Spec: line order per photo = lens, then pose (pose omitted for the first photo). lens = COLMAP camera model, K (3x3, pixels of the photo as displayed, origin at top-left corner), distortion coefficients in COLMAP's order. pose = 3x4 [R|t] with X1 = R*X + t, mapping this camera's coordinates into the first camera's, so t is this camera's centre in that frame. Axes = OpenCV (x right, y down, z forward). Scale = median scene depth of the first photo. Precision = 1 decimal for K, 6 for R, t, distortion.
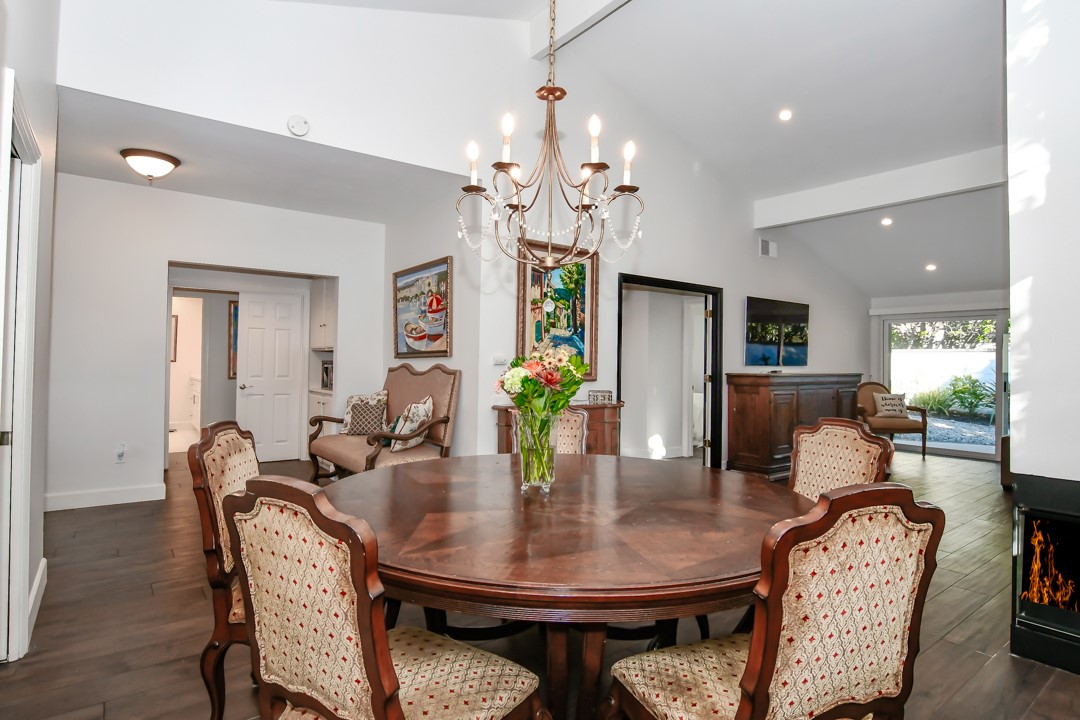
lens RADIAL K [[579.2, 0, 537.2], [0, 579.2, 357.9], [0, 0, 1]] dist [-0.025561, 0.004969]
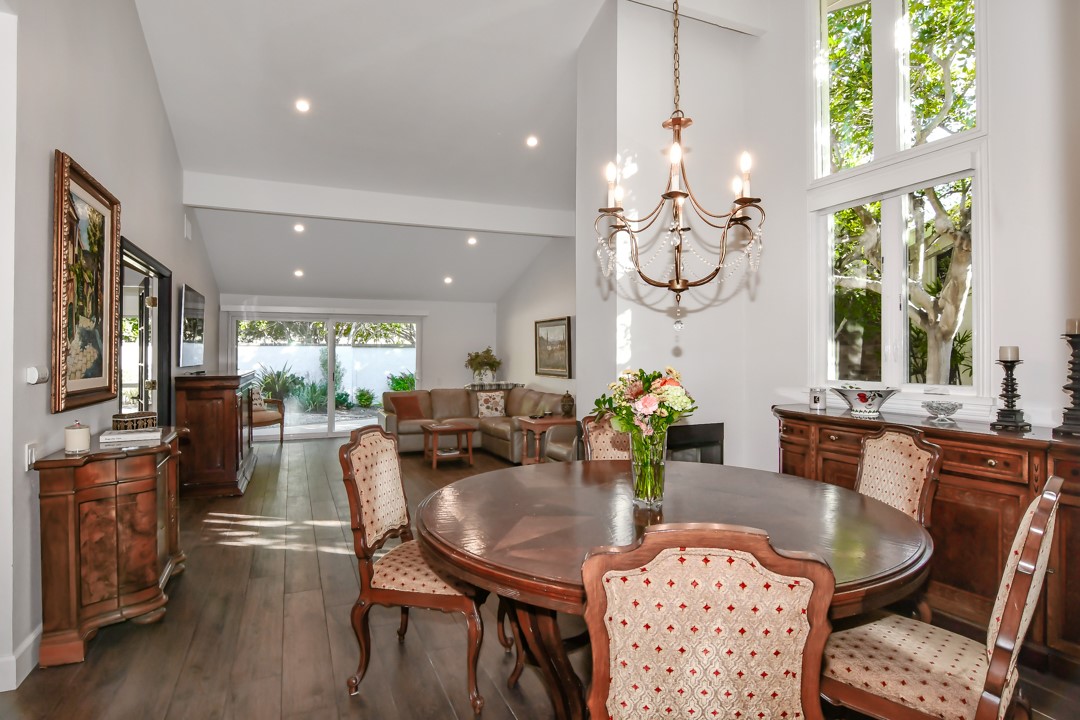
lens RADIAL K [[579.2, 0, 537.6], [0, 579.2, 356.6], [0, 0, 1]] dist [-0.025561, 0.004969]
pose [[0.244103, -0.015019, 0.969633, -0.334848], [-0.000138, 0.999880, 0.015522, -0.015123], [-0.969749, -0.003923, 0.244071, 0.313921]]
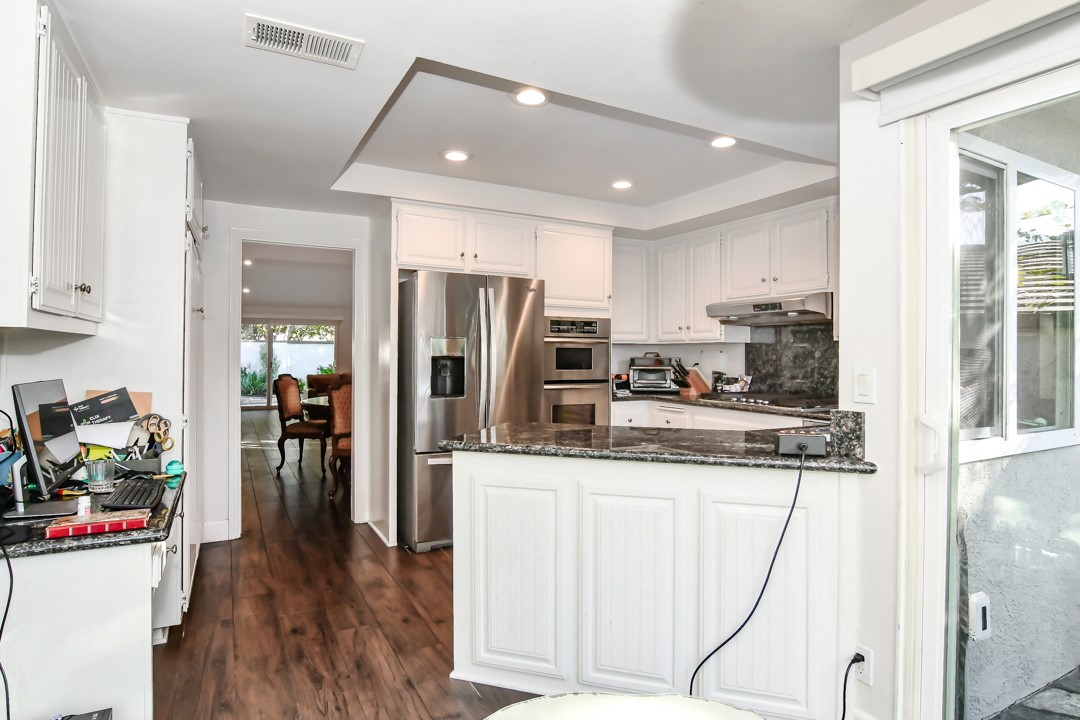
lens RADIAL K [[579.2, 0, 537.1], [0, 579.2, 355.2], [0, 0, 1]] dist [-0.025561, 0.004969]
pose [[0.152227, -0.014865, 0.988234, -0.871062], [-0.008422, 0.999831, 0.016337, -0.015504], [-0.988310, -0.010810, 0.152076, -0.037523]]
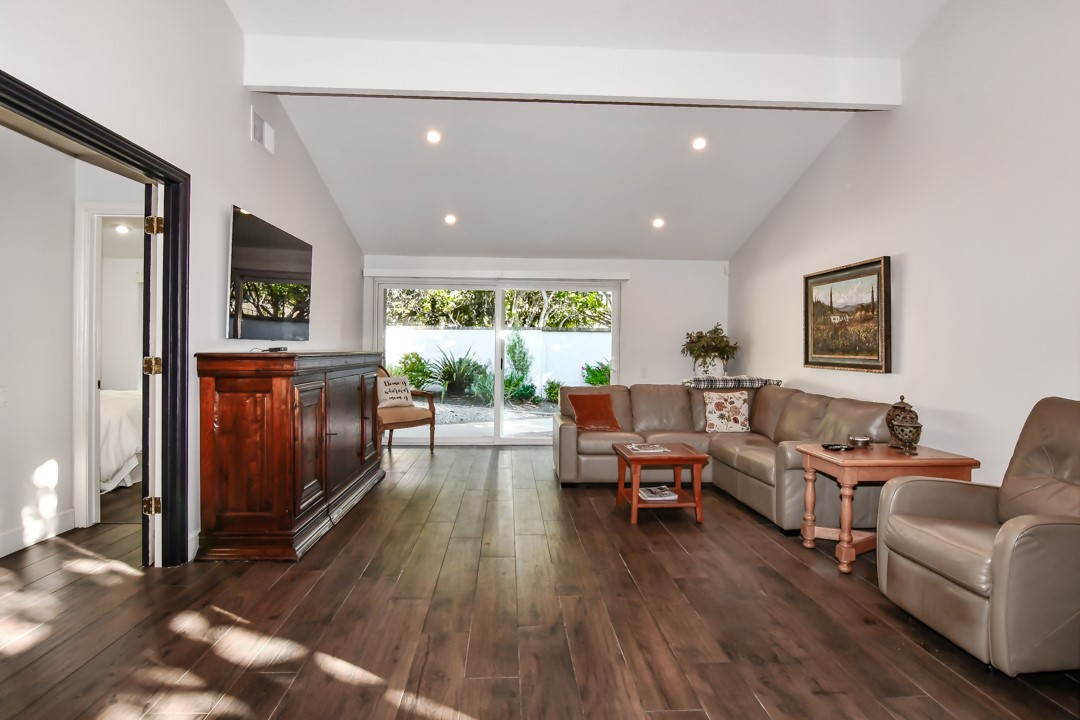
lens RADIAL K [[579.2, 0, 537.4], [0, 579.2, 352.8], [0, 0, 1]] dist [-0.025561, 0.004969]
pose [[0.563258, -0.014409, 0.826156, 0.092583], [-0.004813, 0.999774, 0.020718, 0.015096], [-0.826267, -0.015645, 0.563061, 0.501816]]
